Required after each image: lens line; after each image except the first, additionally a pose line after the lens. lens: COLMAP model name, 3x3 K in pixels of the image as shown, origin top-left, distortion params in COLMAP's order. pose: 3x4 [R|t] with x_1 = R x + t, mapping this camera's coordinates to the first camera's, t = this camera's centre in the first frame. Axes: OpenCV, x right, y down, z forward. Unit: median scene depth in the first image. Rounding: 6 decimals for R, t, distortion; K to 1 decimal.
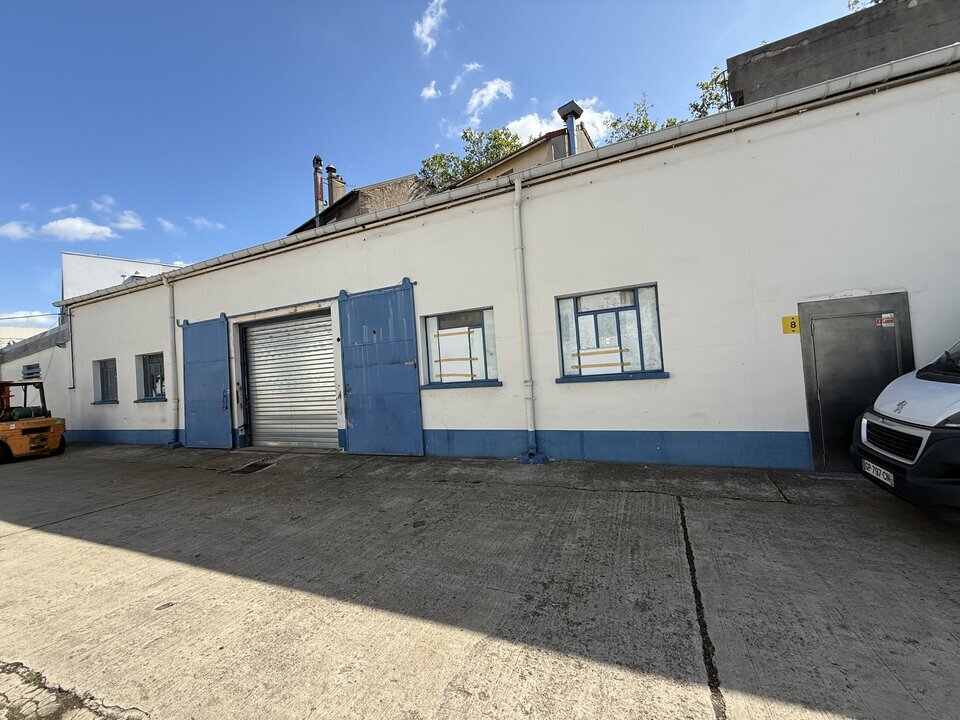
lens RADIAL K [[379.4, 0, 486.8], [0, 379.4, 359.3], [0, 0, 1]] dist [0.004553, 0.000265]
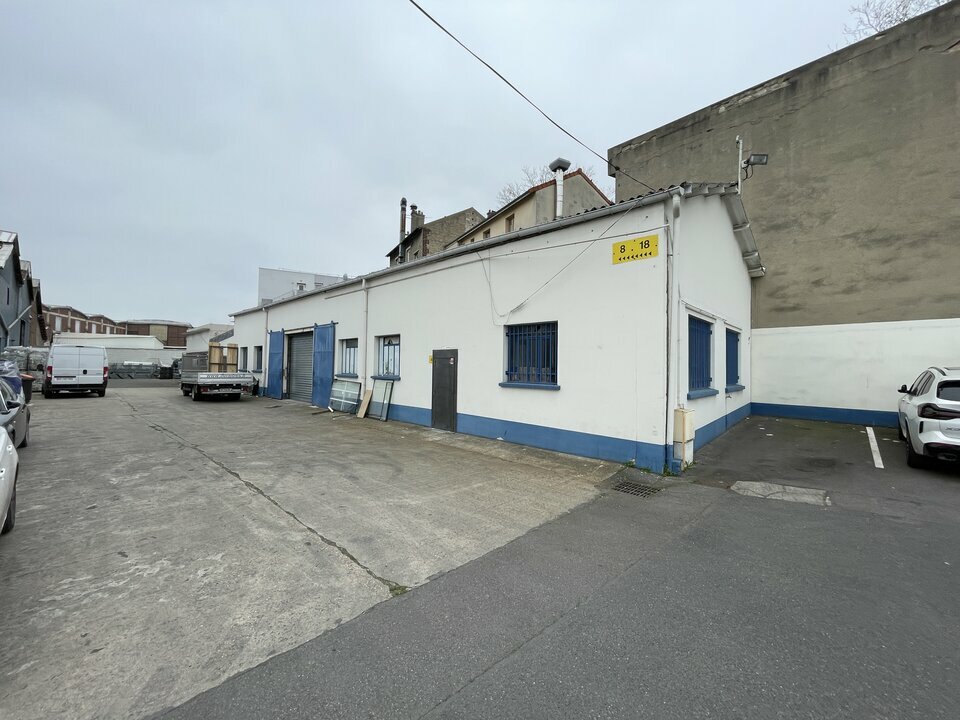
lens RADIAL K [[389.4, 0, 471.2], [0, 389.4, 359.0], [0, 0, 1]] dist [-0.001394, 0.000334]
pose [[0.930044, 0.078817, -0.358896, 0.847636], [-0.078254, 0.996803, 0.016118, -0.069789], [0.359019, 0.013094, 0.933238, -0.458483]]
